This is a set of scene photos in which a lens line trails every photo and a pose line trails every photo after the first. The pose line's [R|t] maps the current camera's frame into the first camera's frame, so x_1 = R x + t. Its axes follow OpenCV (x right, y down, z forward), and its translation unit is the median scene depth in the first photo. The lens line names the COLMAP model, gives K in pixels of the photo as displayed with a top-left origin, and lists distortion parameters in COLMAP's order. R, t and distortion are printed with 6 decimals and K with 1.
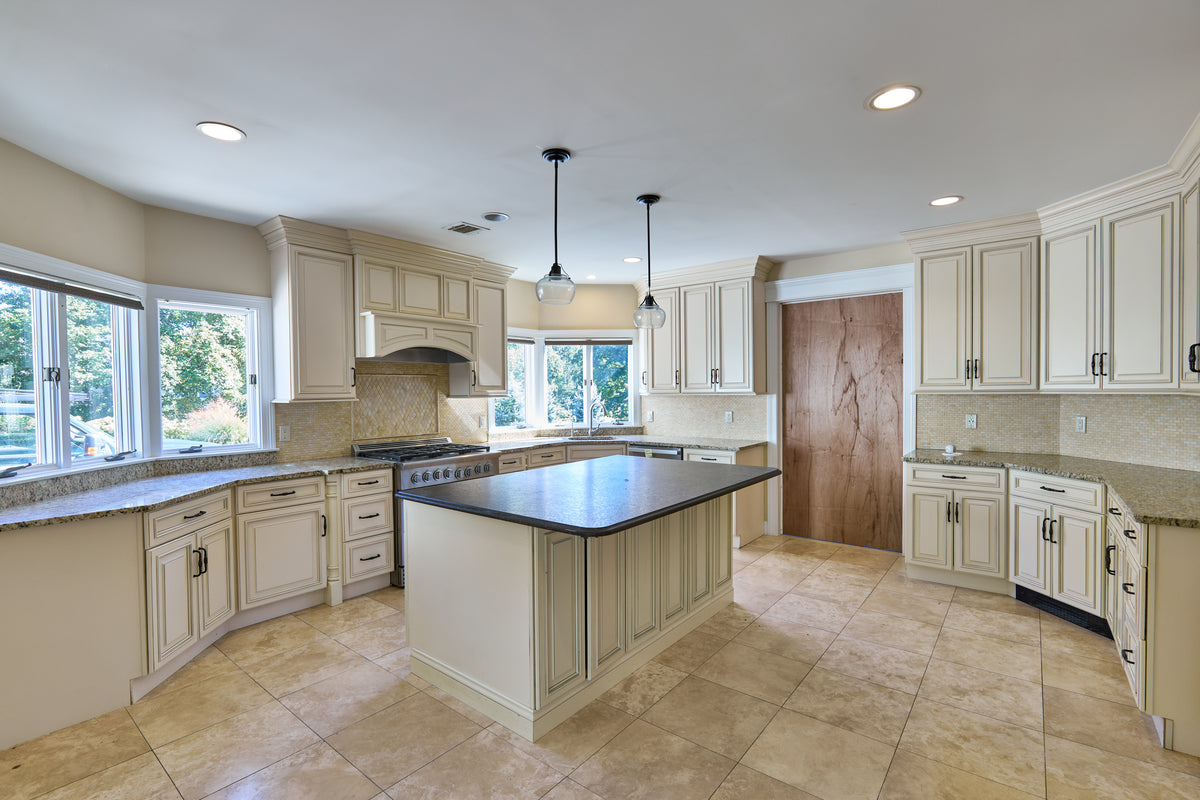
lens RADIAL K [[549.7, 0, 597.2], [0, 549.7, 401.1], [0, 0, 1]] dist [-0.015190, 0.002387]
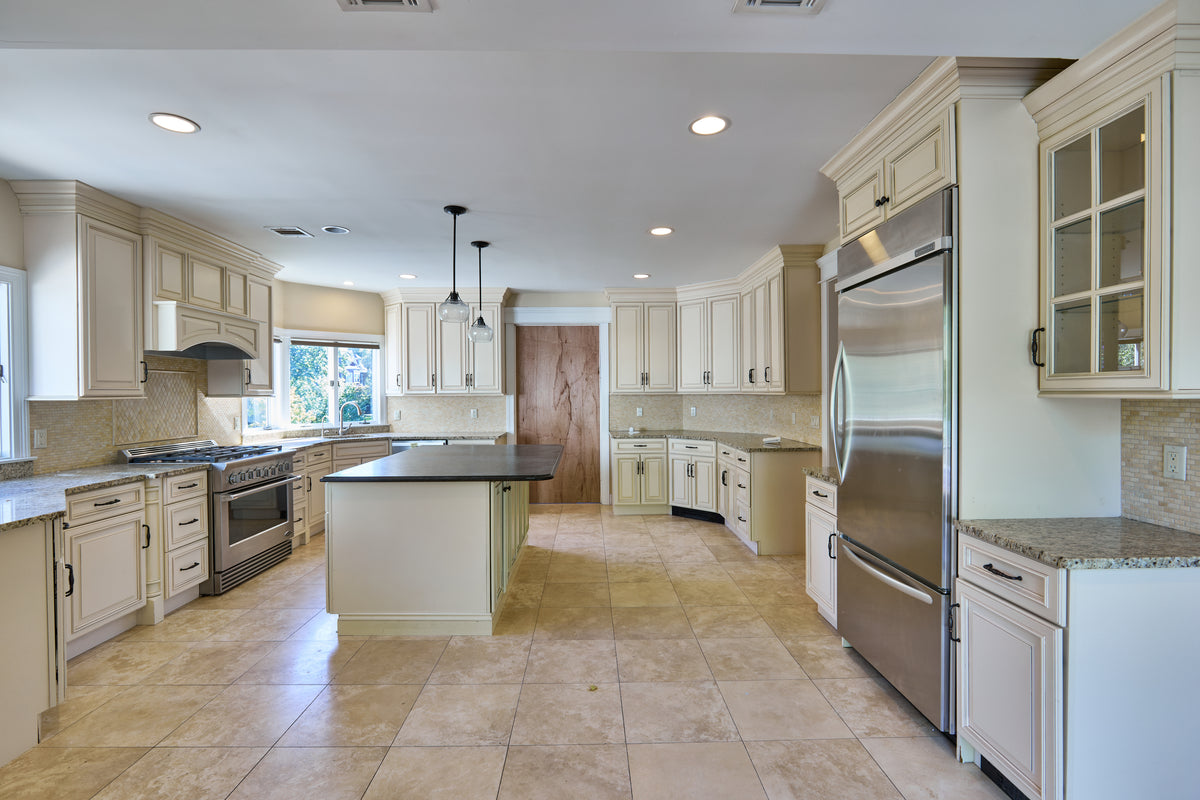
lens RADIAL K [[549.7, 0, 599.0], [0, 549.7, 396.9], [0, 0, 1]] dist [-0.015190, 0.002387]
pose [[0.766293, 0.002011, 0.642489, -0.459407], [0.009847, 0.999841, -0.014874, 0.017617], [-0.642416, 0.017724, 0.766151, -0.155073]]
